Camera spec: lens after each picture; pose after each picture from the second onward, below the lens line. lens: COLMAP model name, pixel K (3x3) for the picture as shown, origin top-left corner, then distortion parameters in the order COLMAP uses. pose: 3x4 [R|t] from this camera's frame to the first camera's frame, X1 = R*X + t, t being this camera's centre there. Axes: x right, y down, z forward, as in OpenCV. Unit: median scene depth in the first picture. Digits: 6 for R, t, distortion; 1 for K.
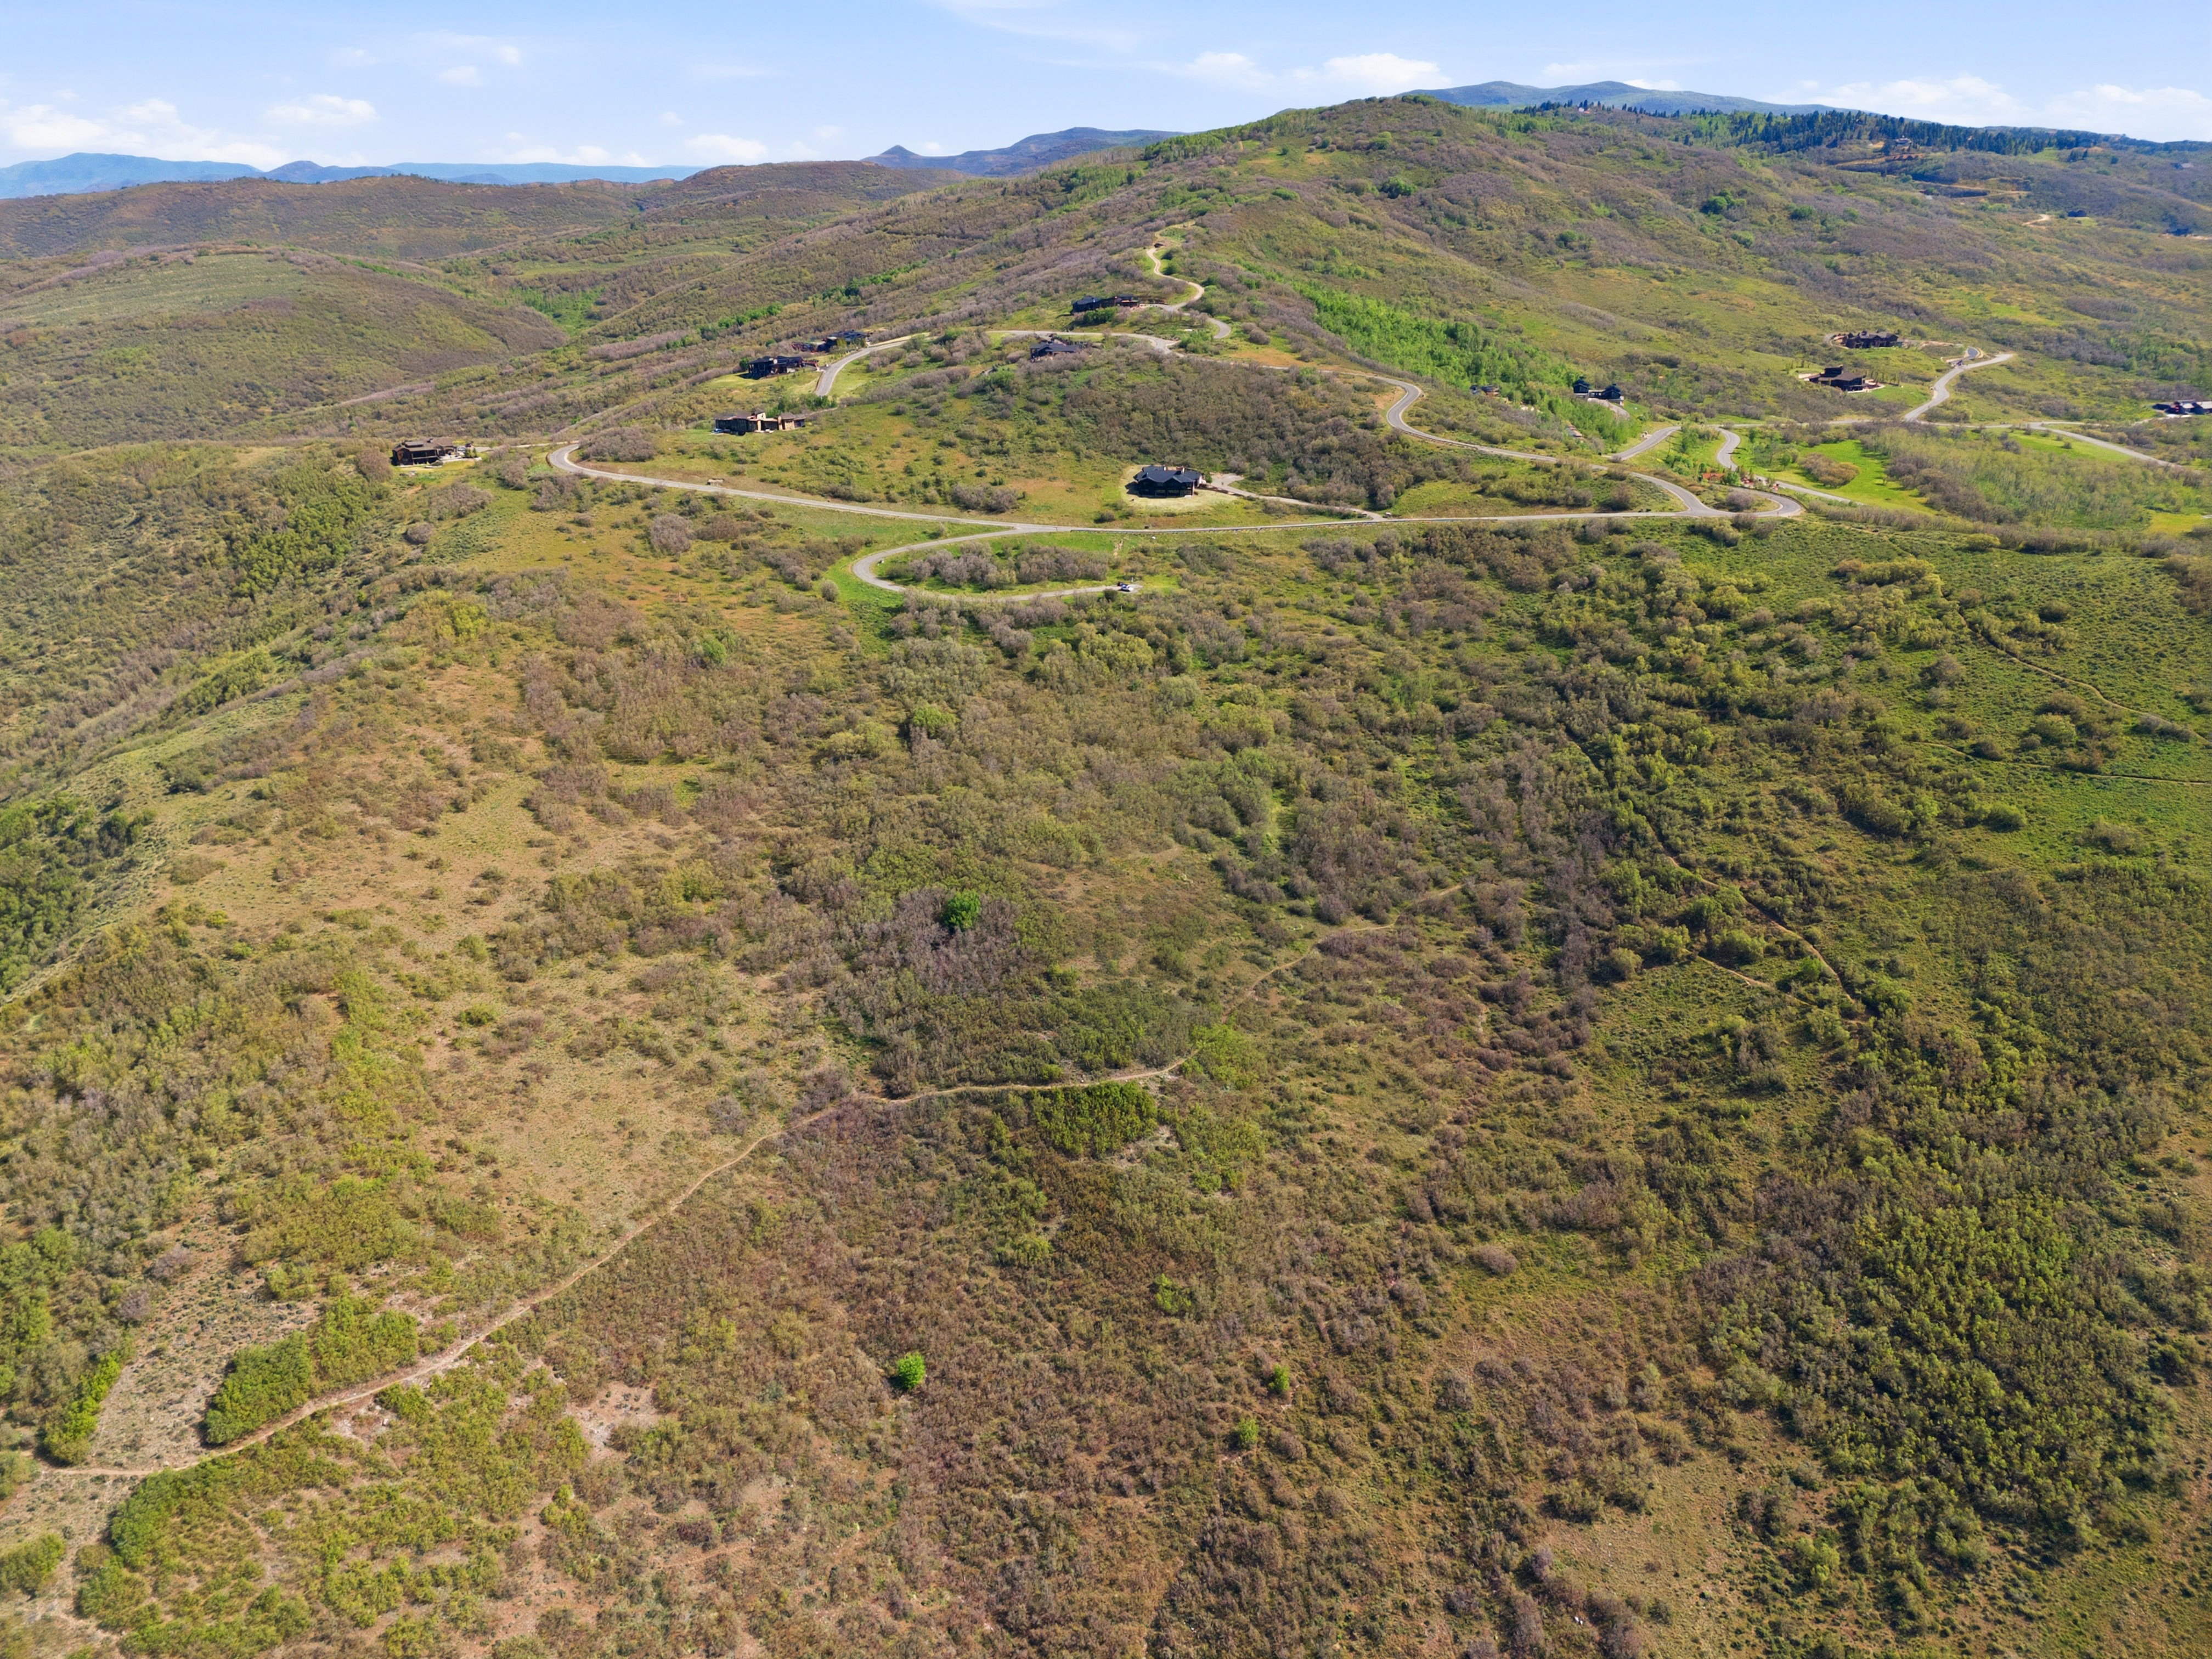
lens RADIAL K [[1600.0, 0, 1112.6], [0, 1600.0, 858.9], [0, 0, 1]] dist [0.085742, -0.083268]
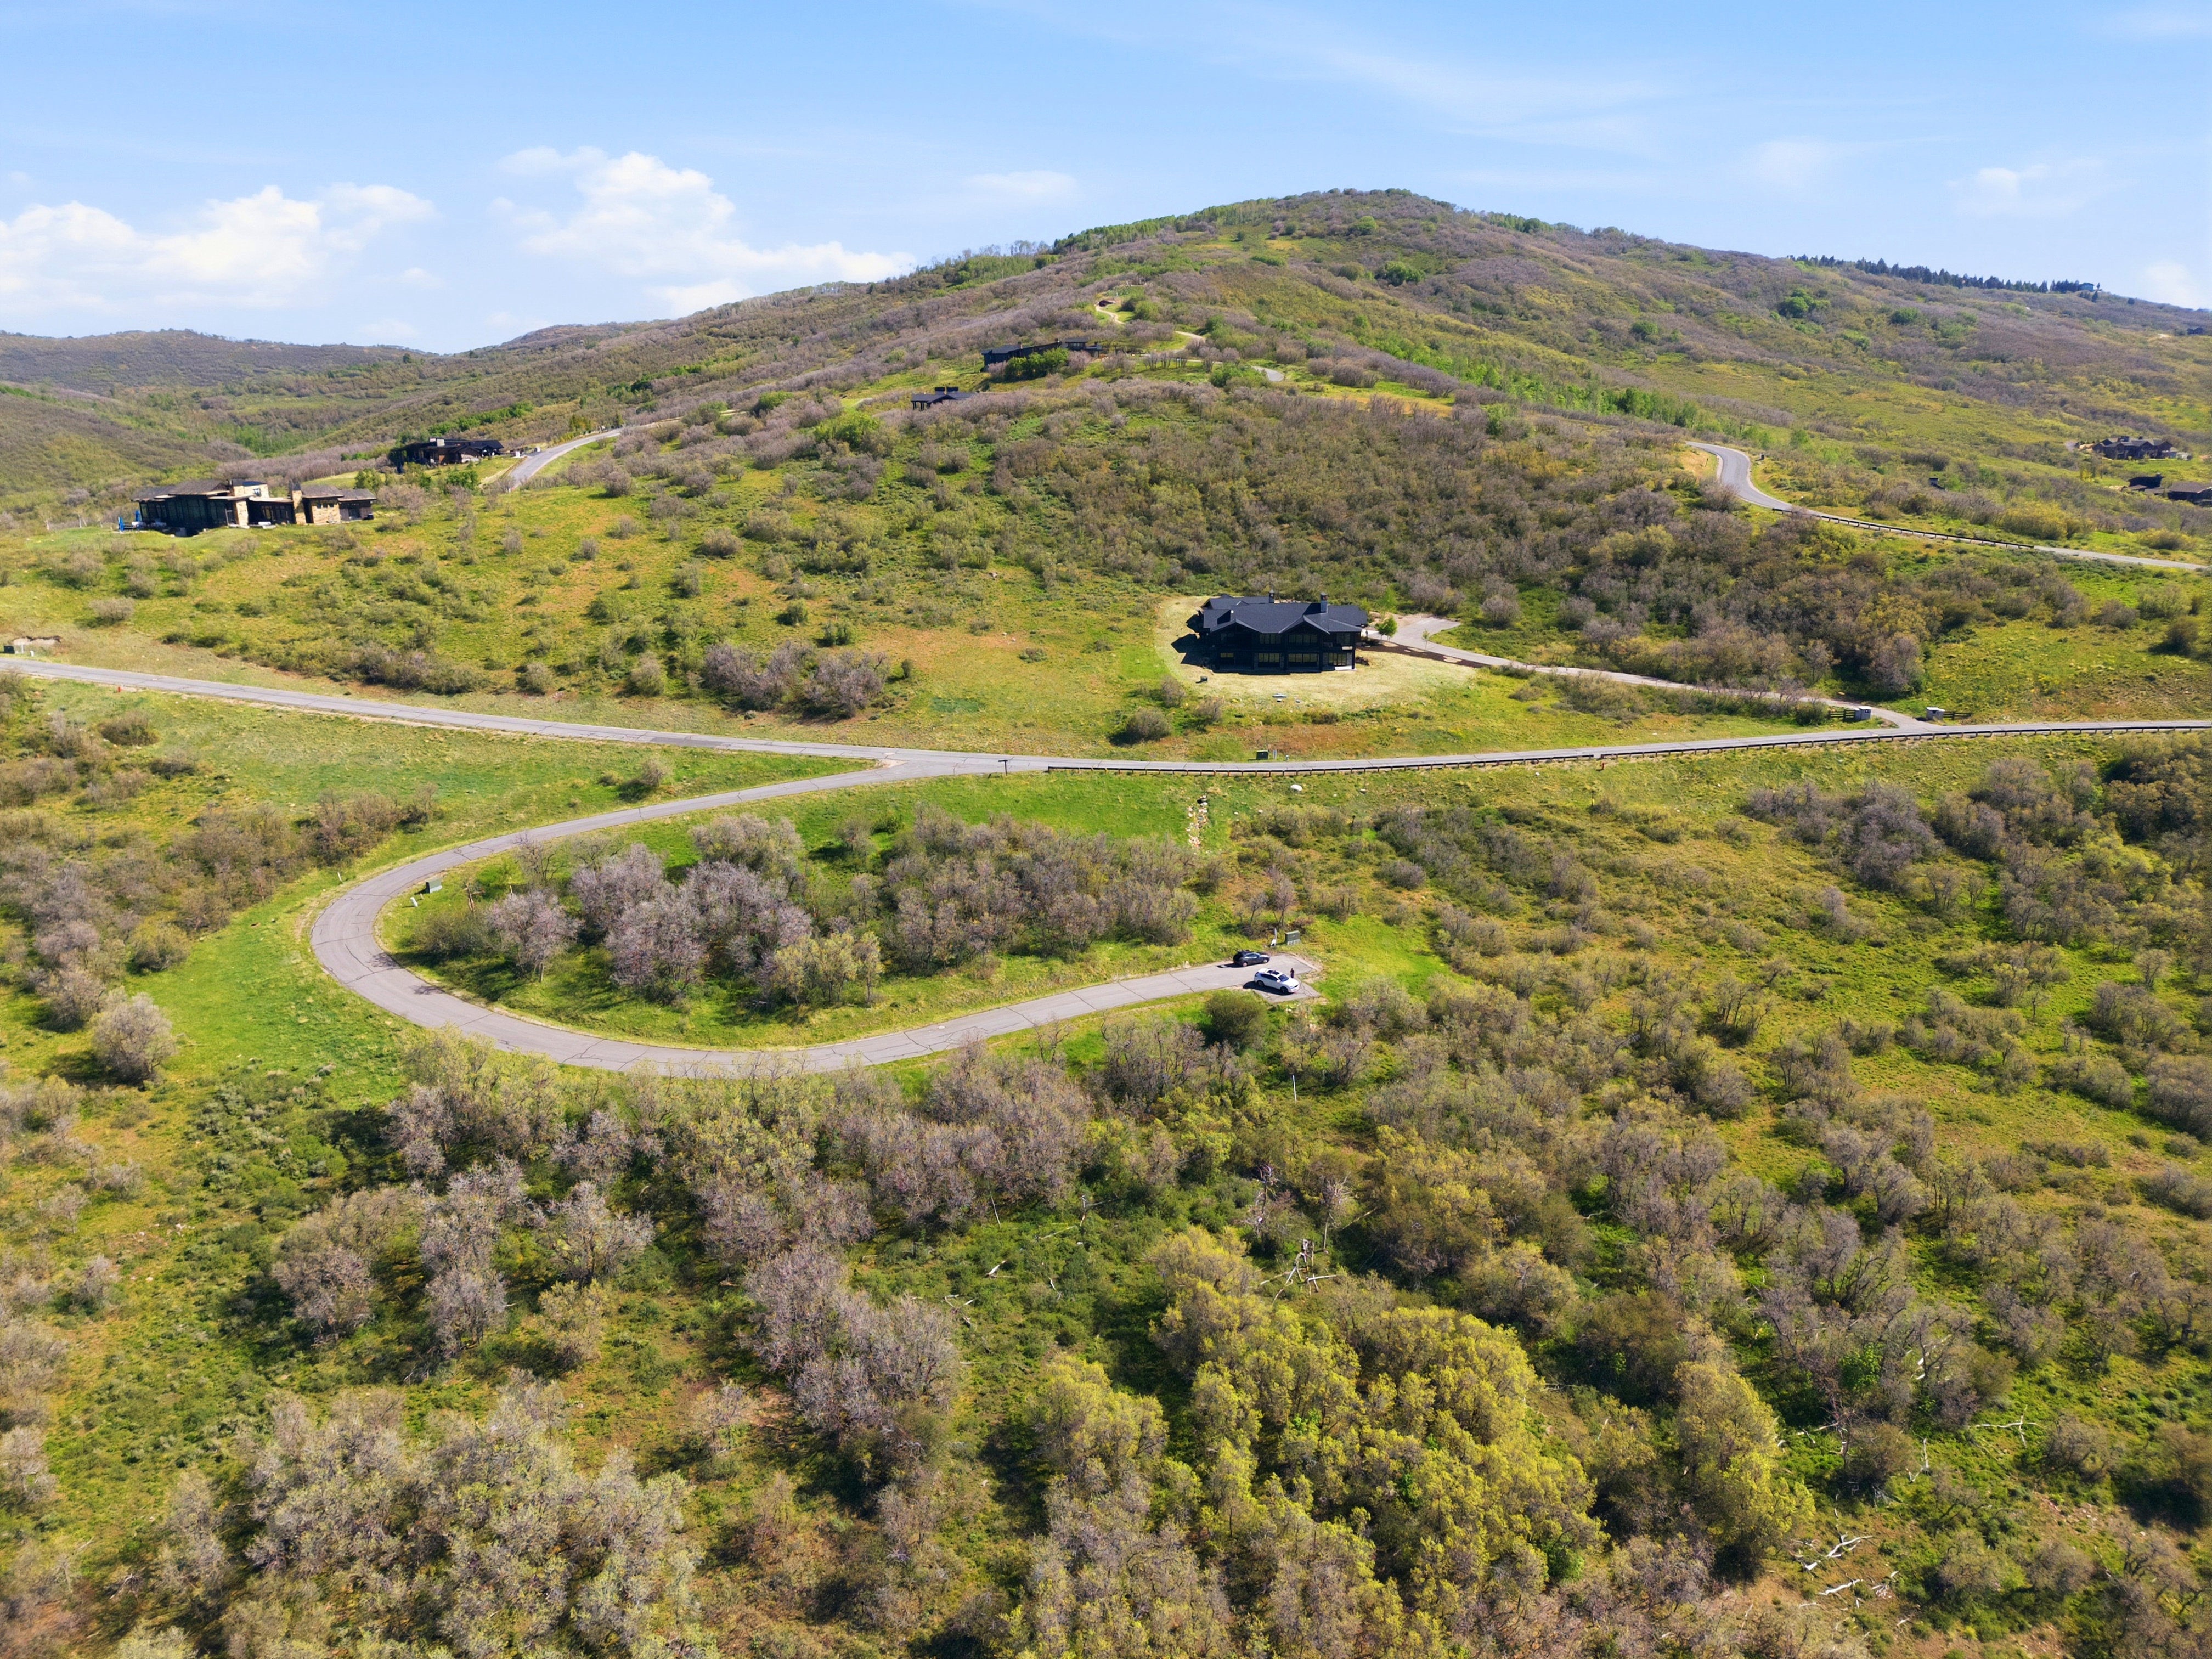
lens RADIAL K [[1628.3, 0, 1106.0], [0, 1628.3, 829.5], [0, 0, 1]] dist [0.077981, -0.075704]
pose [[0.997412, -0.017104, 0.069838, -0.037212], [0.026050, 0.991269, -0.129256, -0.144813], [-0.067017, 0.130741, 0.989149, 0.650461]]
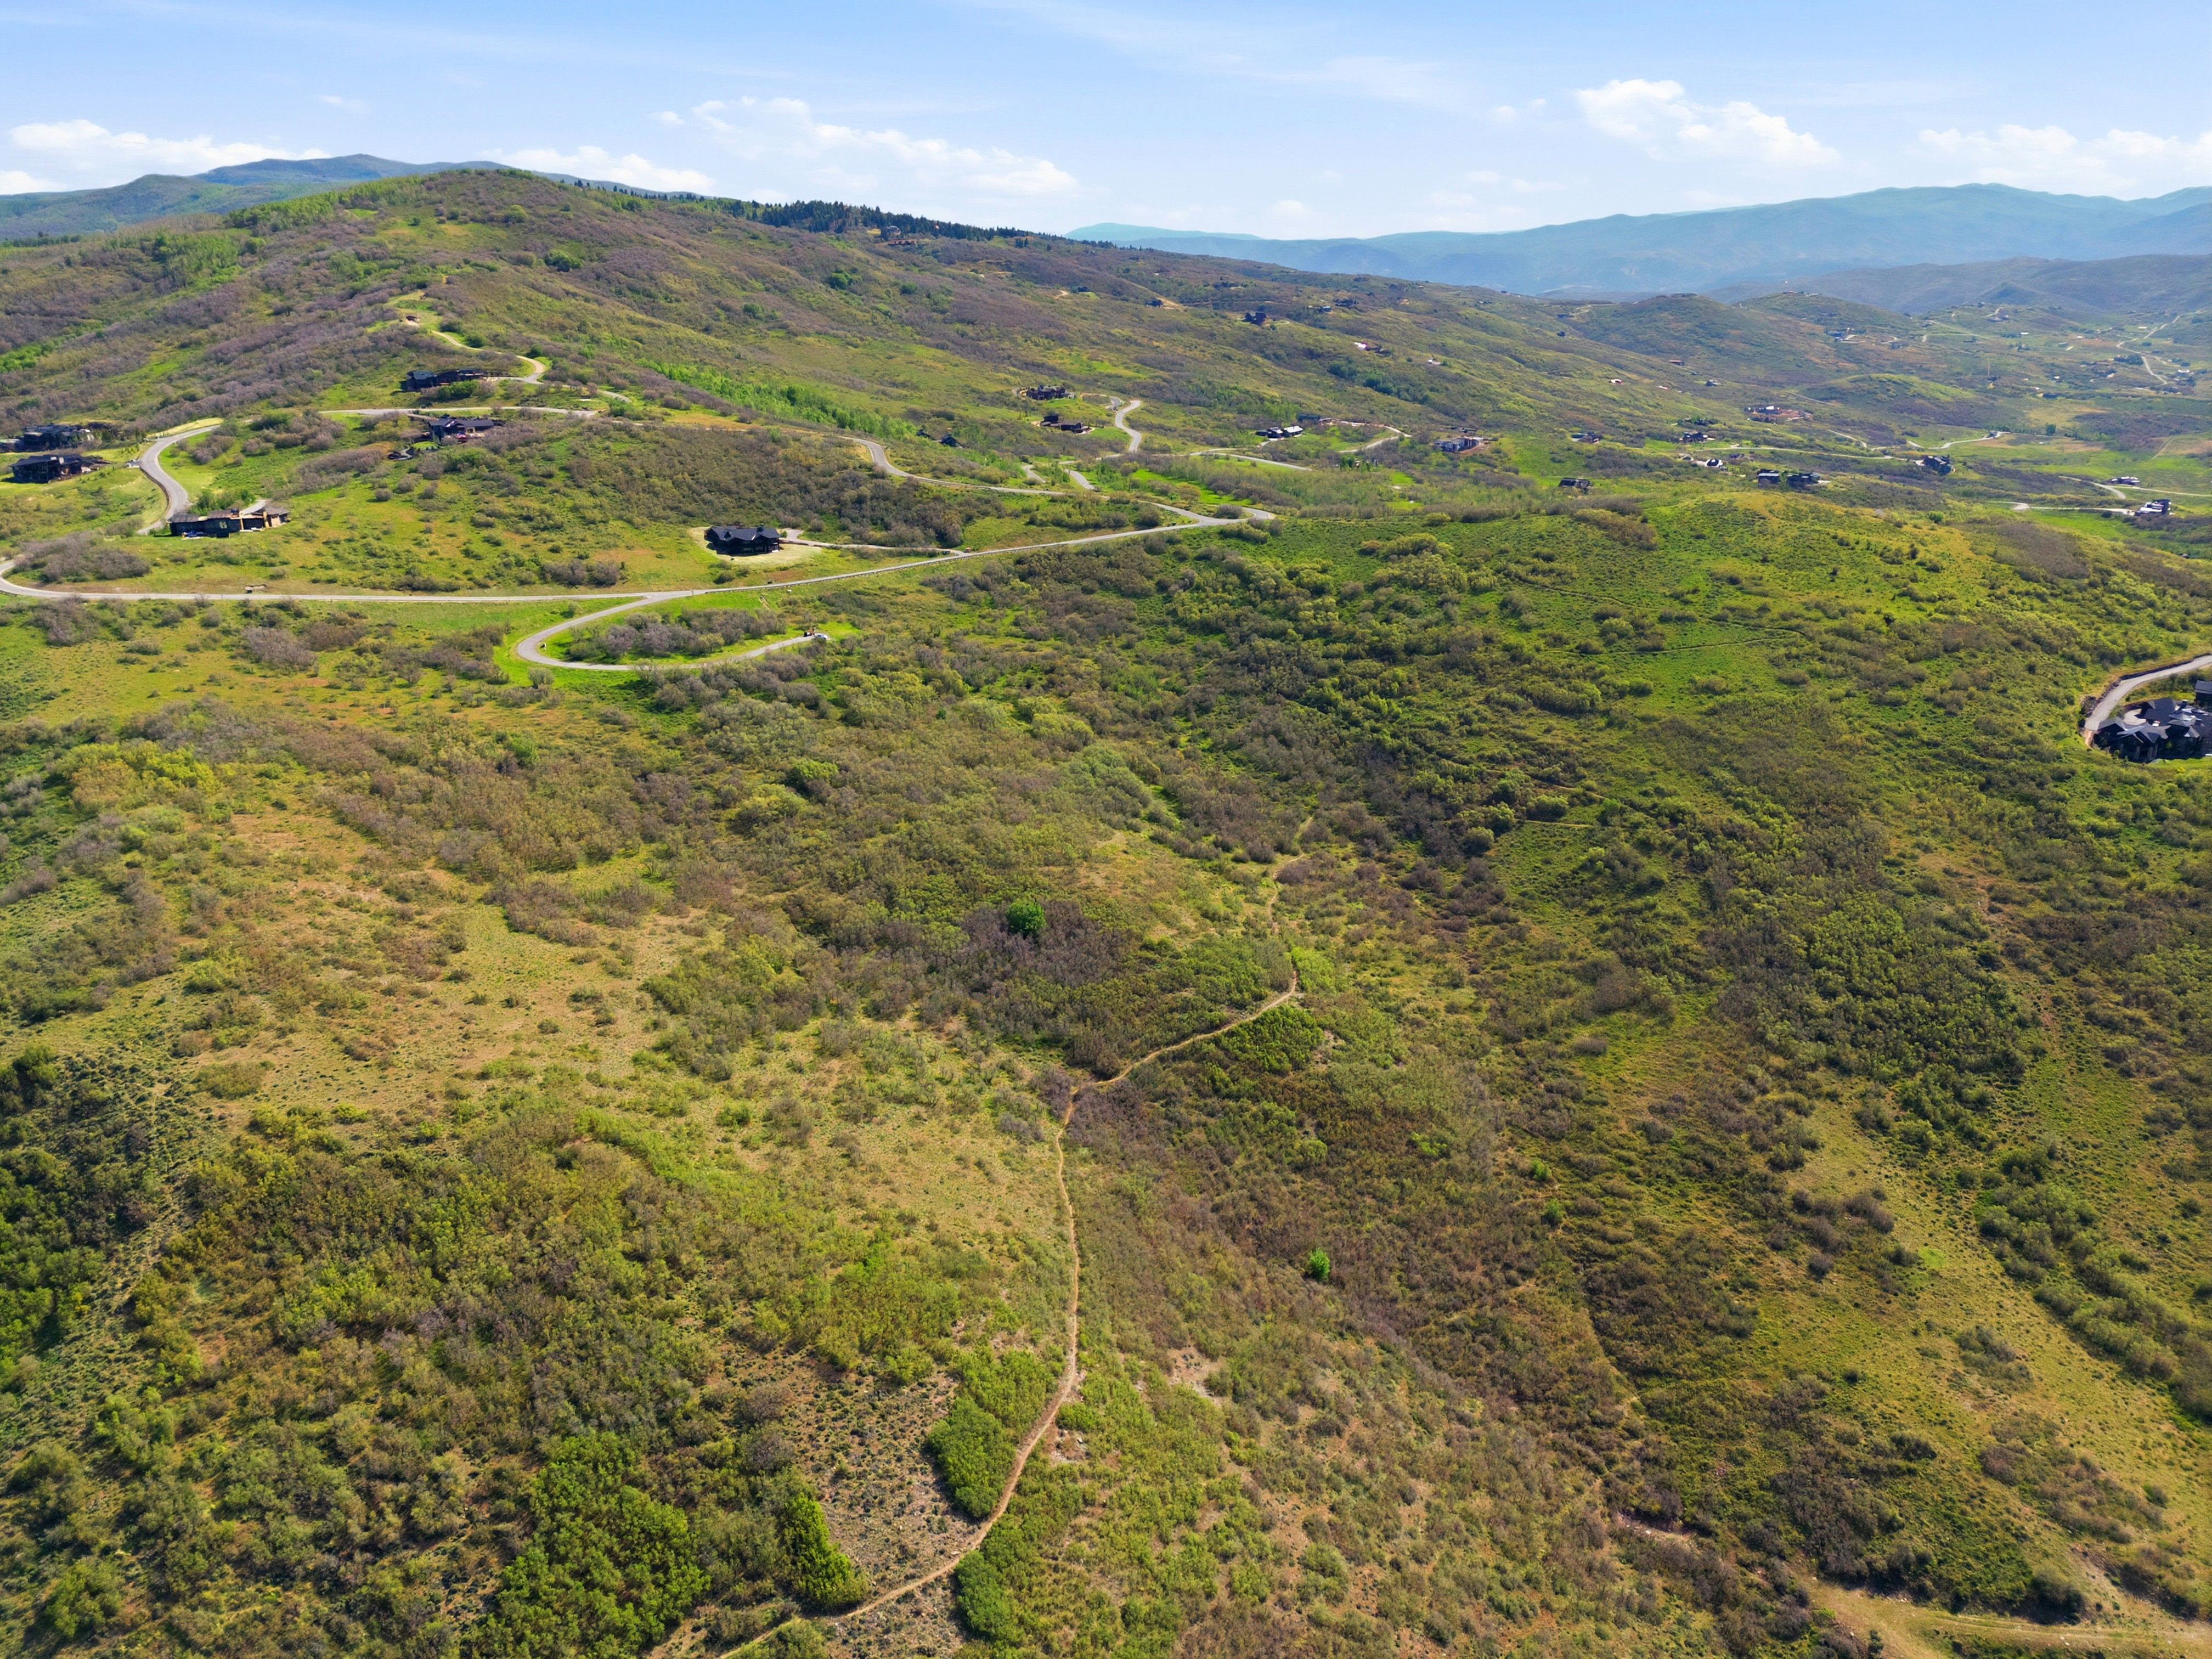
lens RADIAL K [[1600.0, 0, 1112.6], [0, 1600.0, 858.9], [0, 0, 1]] dist [0.085742, -0.083268]
pose [[0.807379, -0.205137, 0.553224, -0.401898], [0.228013, 0.973252, 0.028121, -0.014640], [-0.544195, 0.103437, 0.832558, 0.046605]]
